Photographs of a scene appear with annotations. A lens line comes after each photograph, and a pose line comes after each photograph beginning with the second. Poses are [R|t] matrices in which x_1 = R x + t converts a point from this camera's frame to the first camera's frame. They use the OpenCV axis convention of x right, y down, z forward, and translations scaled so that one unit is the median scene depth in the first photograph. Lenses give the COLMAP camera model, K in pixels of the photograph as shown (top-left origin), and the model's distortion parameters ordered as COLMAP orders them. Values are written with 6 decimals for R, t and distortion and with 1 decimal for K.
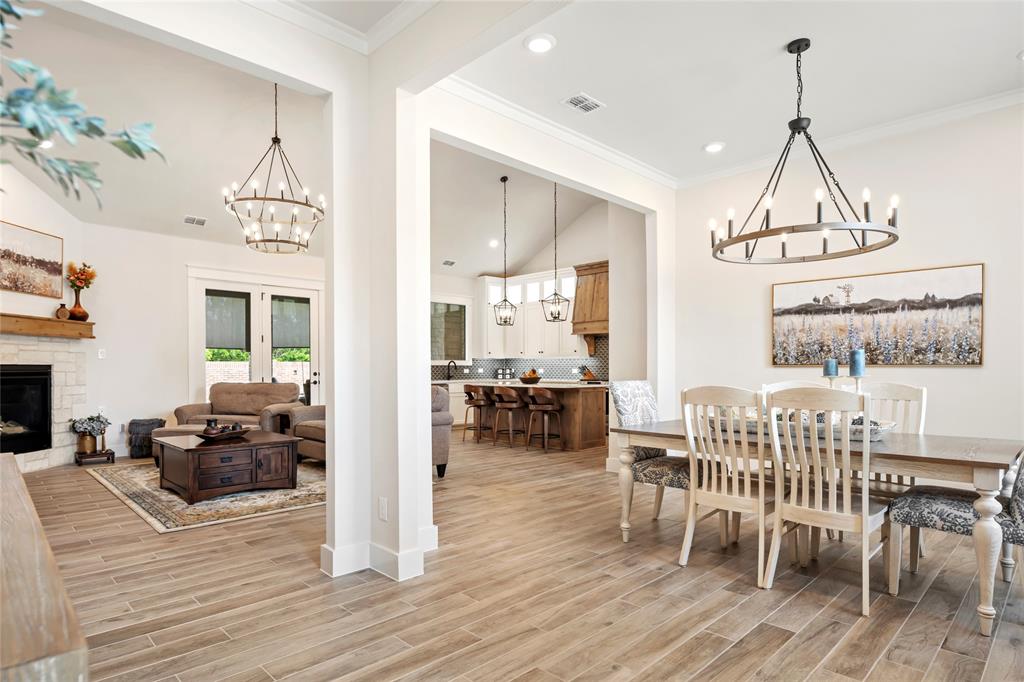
lens RADIAL K [[555.9, 0, 503.0], [0, 555.9, 367.9], [0, 0, 1]] dist [-0.005527, -0.002977]
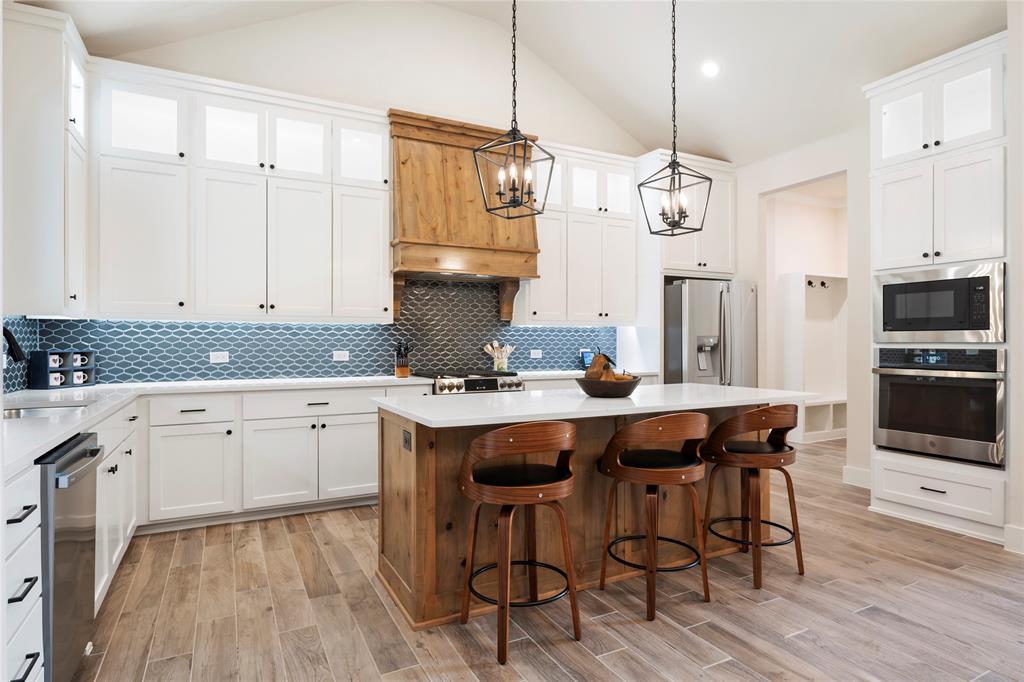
lens RADIAL K [[555.9, 0, 510.7], [0, 555.9, 334.5], [0, 0, 1]] dist [-0.005527, -0.002977]
pose [[0.283646, 0.013462, 0.958835, -0.241198], [-0.000568, 0.999904, -0.013871, -0.004773], [-0.958929, 0.003390, 0.283626, 0.756498]]
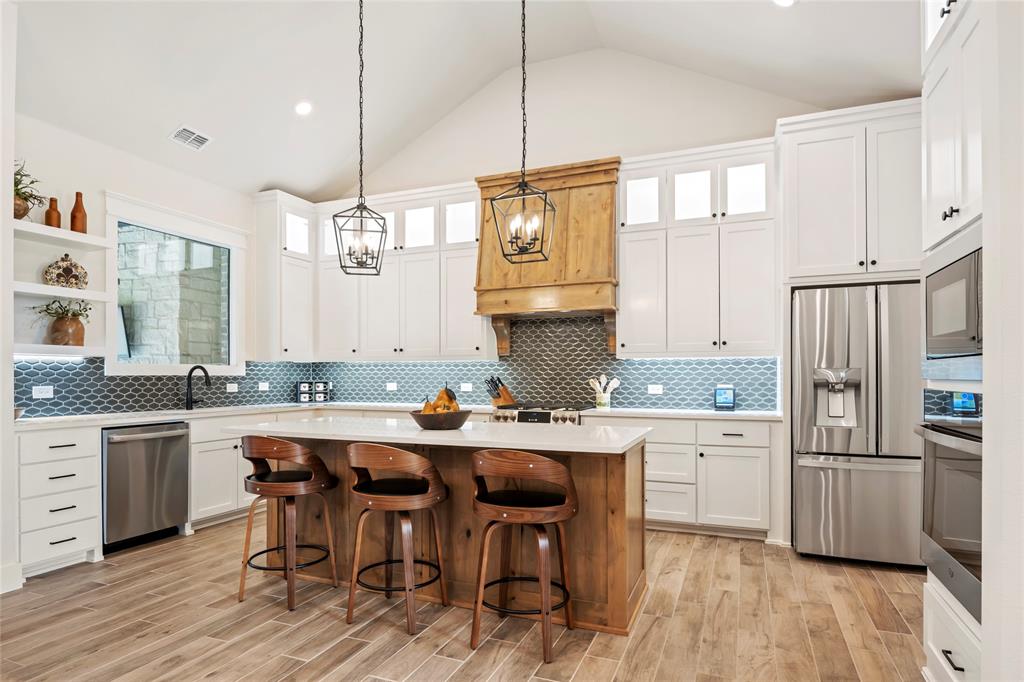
lens RADIAL K [[555.9, 0, 502.7], [0, 555.9, 369.9], [0, 0, 1]] dist [-0.005527, -0.002977]
pose [[0.913272, 0.006435, 0.407301, -0.051359], [-0.002028, 0.999935, -0.011251, -0.004876], [-0.407346, 0.009449, 0.913225, 0.510728]]
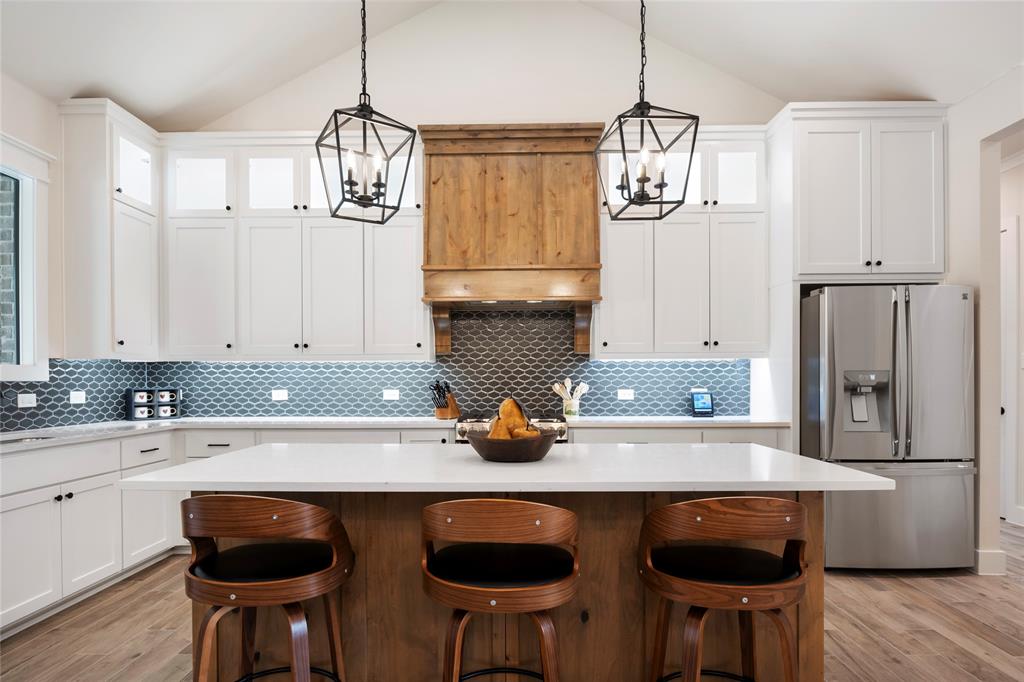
lens RADIAL K [[555.9, 0, 505.3], [0, 555.9, 375.3], [0, 0, 1]] dist [-0.005527, -0.002977]
pose [[0.702955, 0.004391, 0.711221, -0.101847], [0.001782, 0.999967, -0.007934, -0.005226], [-0.711232, 0.006845, 0.702924, 0.654136]]
